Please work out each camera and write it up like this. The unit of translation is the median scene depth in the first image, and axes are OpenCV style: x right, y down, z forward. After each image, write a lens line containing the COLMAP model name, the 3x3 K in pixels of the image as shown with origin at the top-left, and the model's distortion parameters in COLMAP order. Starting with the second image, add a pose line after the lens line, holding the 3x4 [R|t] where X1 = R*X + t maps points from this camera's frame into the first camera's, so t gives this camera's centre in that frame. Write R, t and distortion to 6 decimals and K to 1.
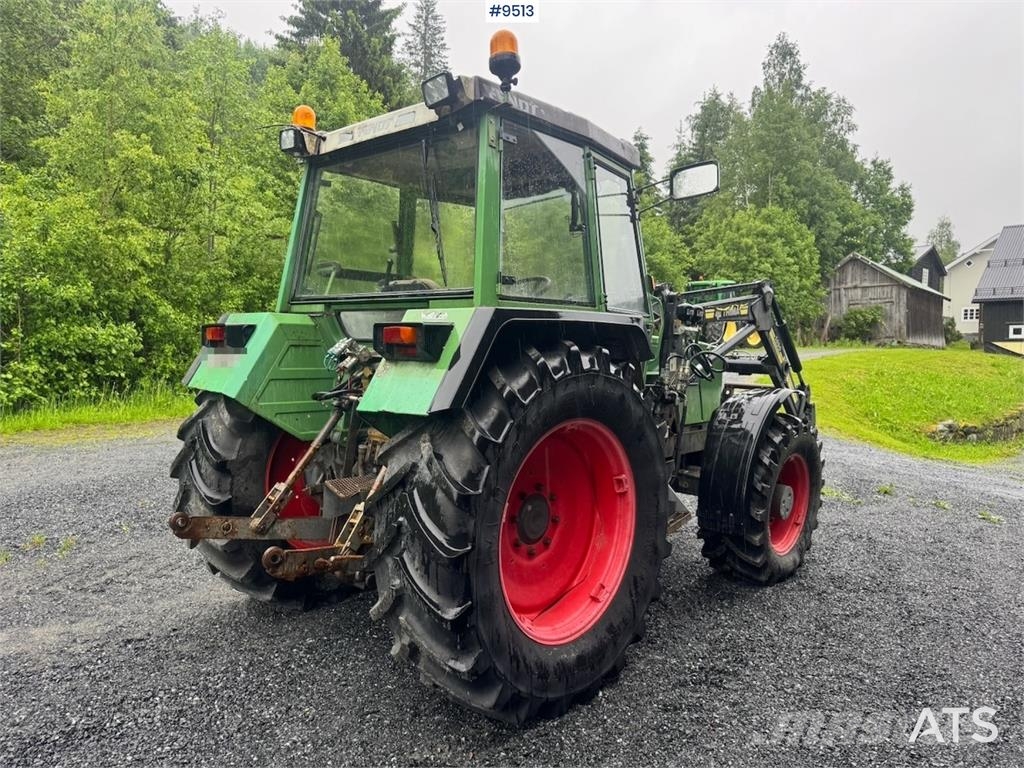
lens RADIAL K [[735.3, 0, 520.6], [0, 735.3, 384.1], [0, 0, 1]] dist [0.044183, -0.063298]
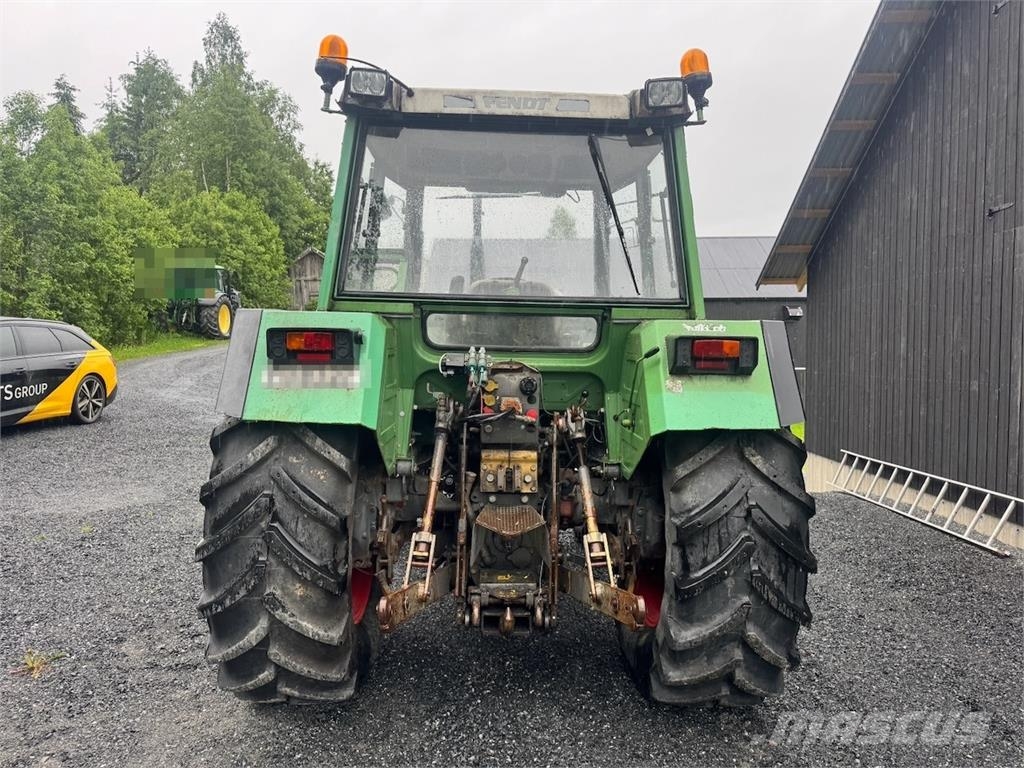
lens RADIAL K [[737.4, 0, 512.0], [0, 737.4, 384.0], [0, 0, 1]] dist [0.011135, -0.009172]
pose [[0.726059, -0.037140, 0.686628, -0.298351], [0.024576, 0.999304, 0.028065, -0.015736], [-0.687193, -0.003502, 0.726467, 0.139416]]
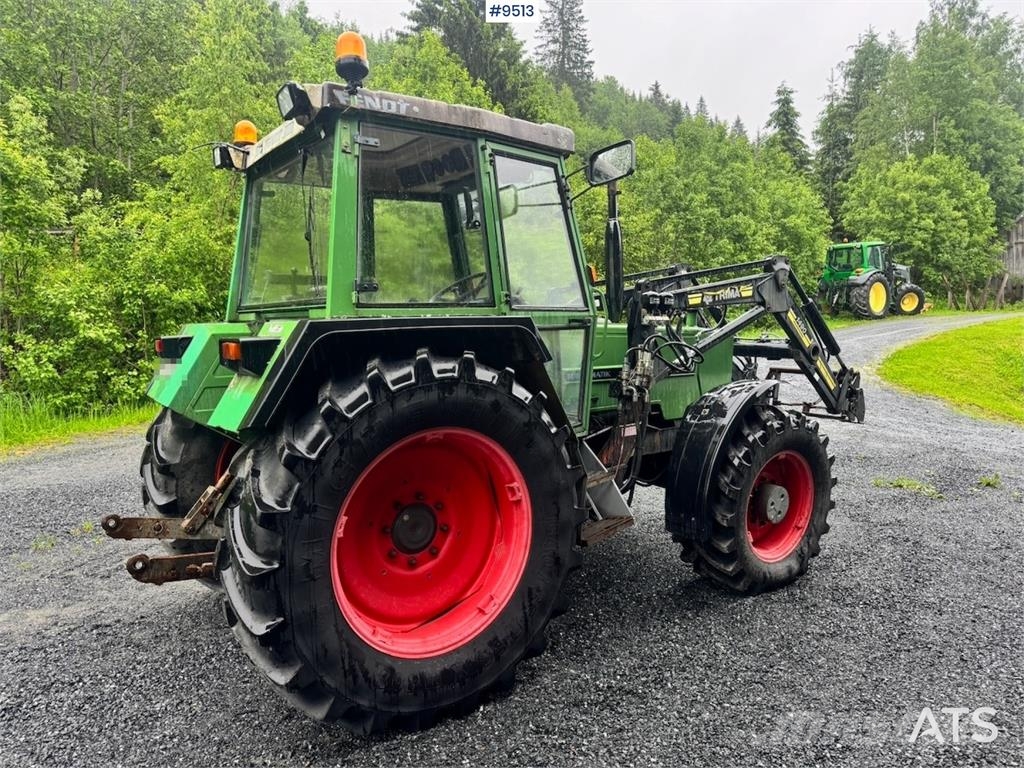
lens RADIAL K [[737.4, 0, 512.0], [0, 737.4, 384.0], [0, 0, 1]] dist [0.011135, -0.009172]
pose [[0.975768, -0.020378, -0.217857, 0.111690], [0.027297, 0.999213, 0.028796, -0.010523], [0.217098, -0.034045, 0.975556, 0.022814]]
